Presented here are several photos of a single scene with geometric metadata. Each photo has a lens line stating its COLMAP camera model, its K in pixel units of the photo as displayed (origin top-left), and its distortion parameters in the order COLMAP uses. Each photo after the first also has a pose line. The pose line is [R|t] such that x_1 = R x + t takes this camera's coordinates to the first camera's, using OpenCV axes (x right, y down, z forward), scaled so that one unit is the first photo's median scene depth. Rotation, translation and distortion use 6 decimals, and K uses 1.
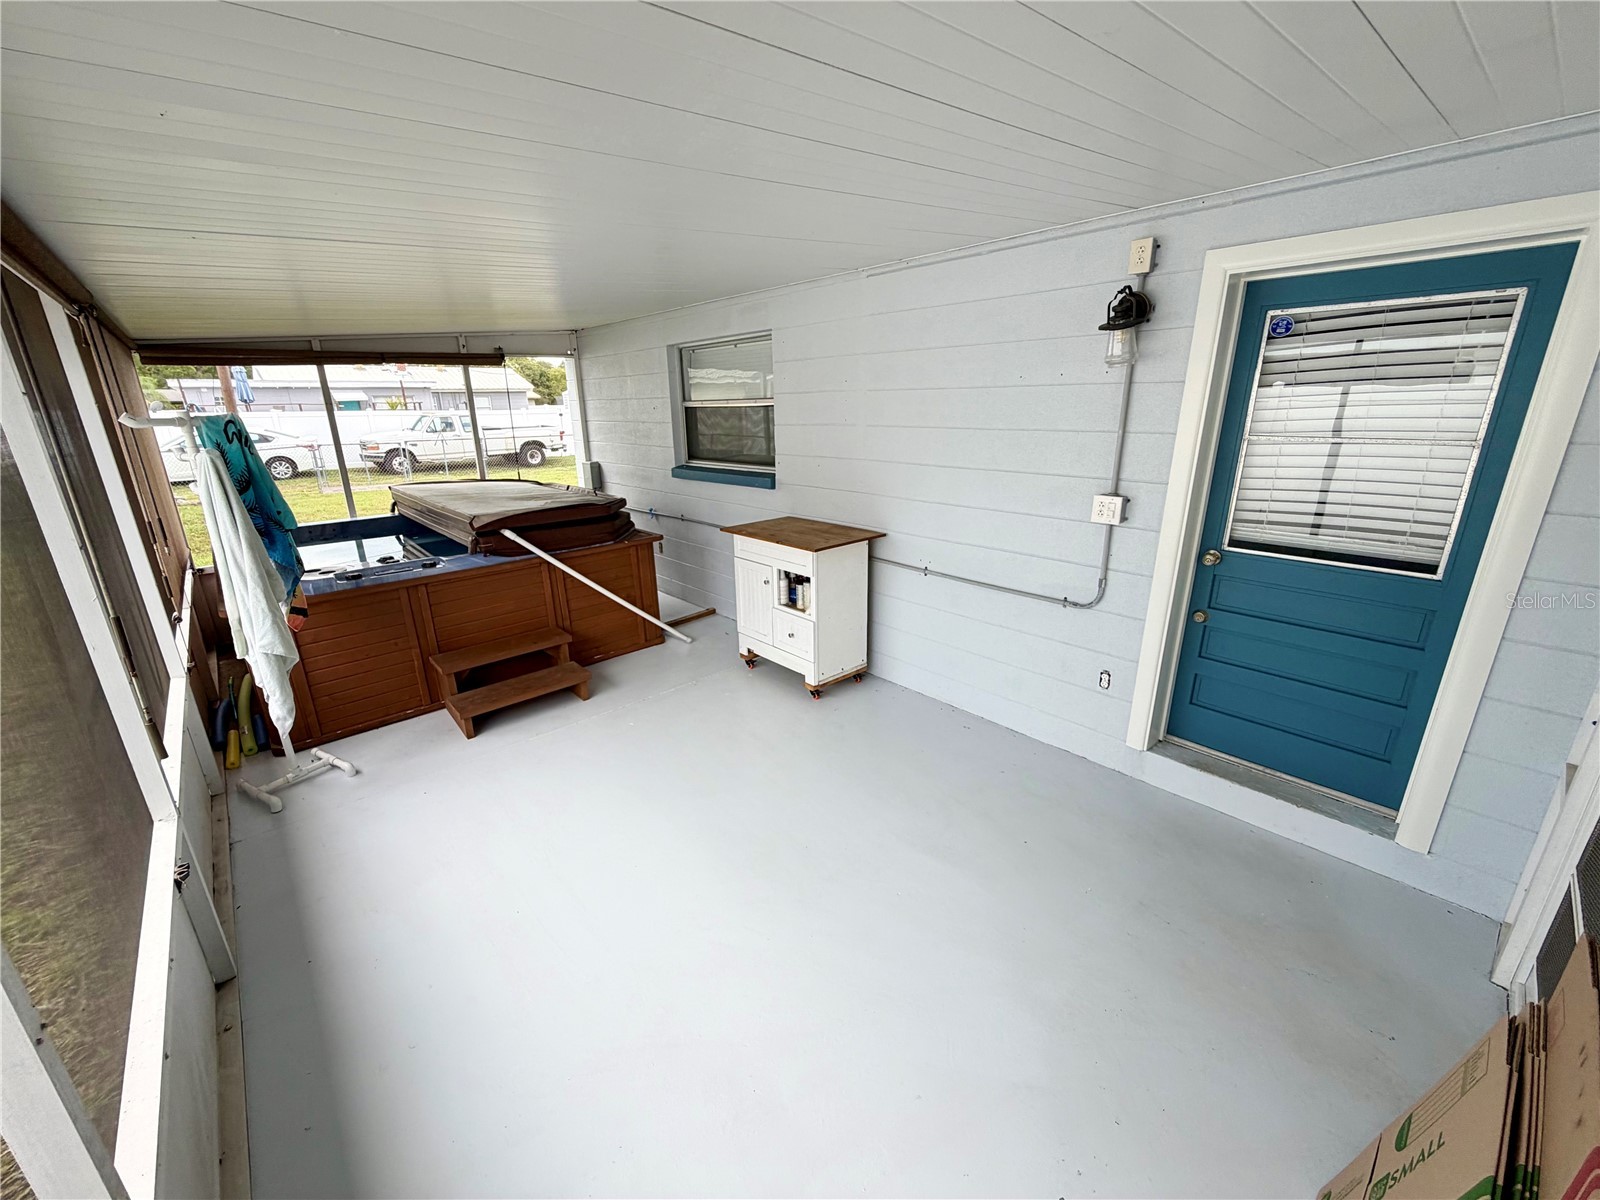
lens RADIAL K [[639.5, 0, 794.4], [0, 639.5, 600.0], [0, 0, 1]] dist [0.001059, -0.000142]
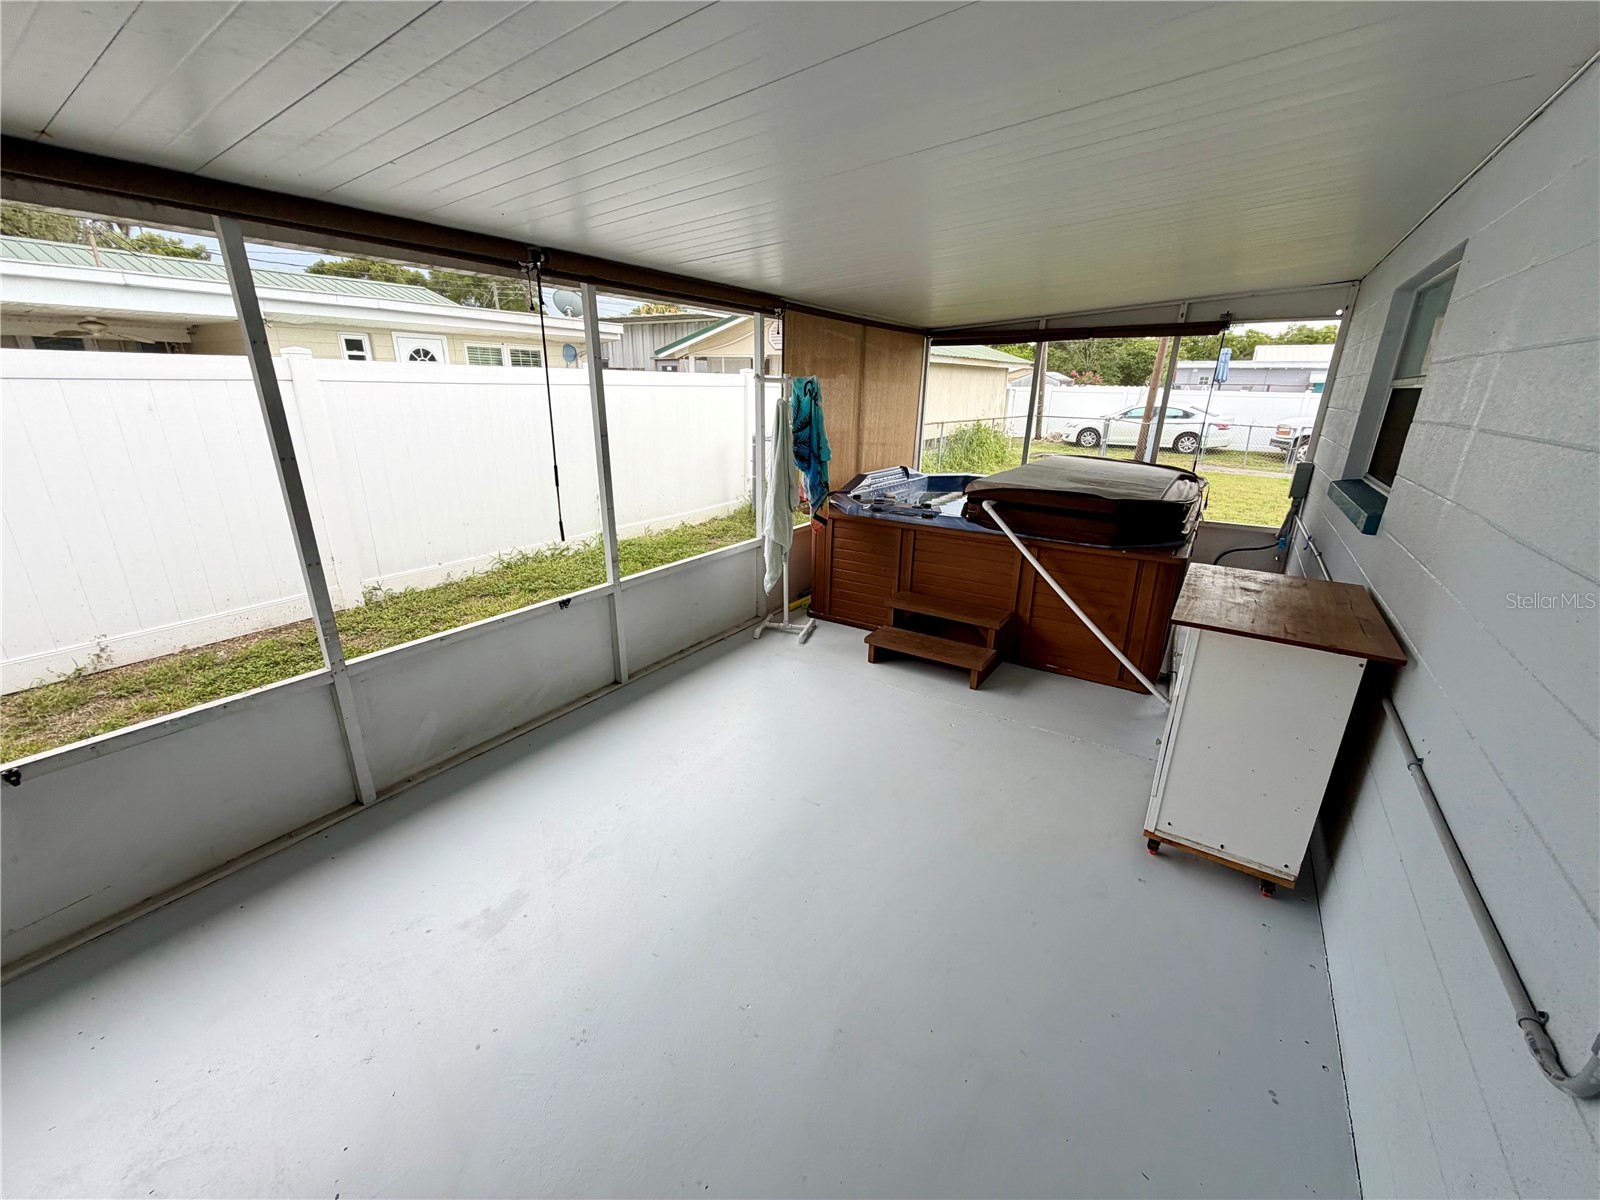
lens RADIAL K [[639.5, 0, 794.4], [0, 639.5, 600.0], [0, 0, 1]] dist [0.001059, -0.000142]
pose [[0.254074, 0.329210, -0.909432, 0.425943], [-0.306854, 0.919147, 0.246999, -0.118293], [0.917217, 0.216307, 0.334551, 0.407563]]
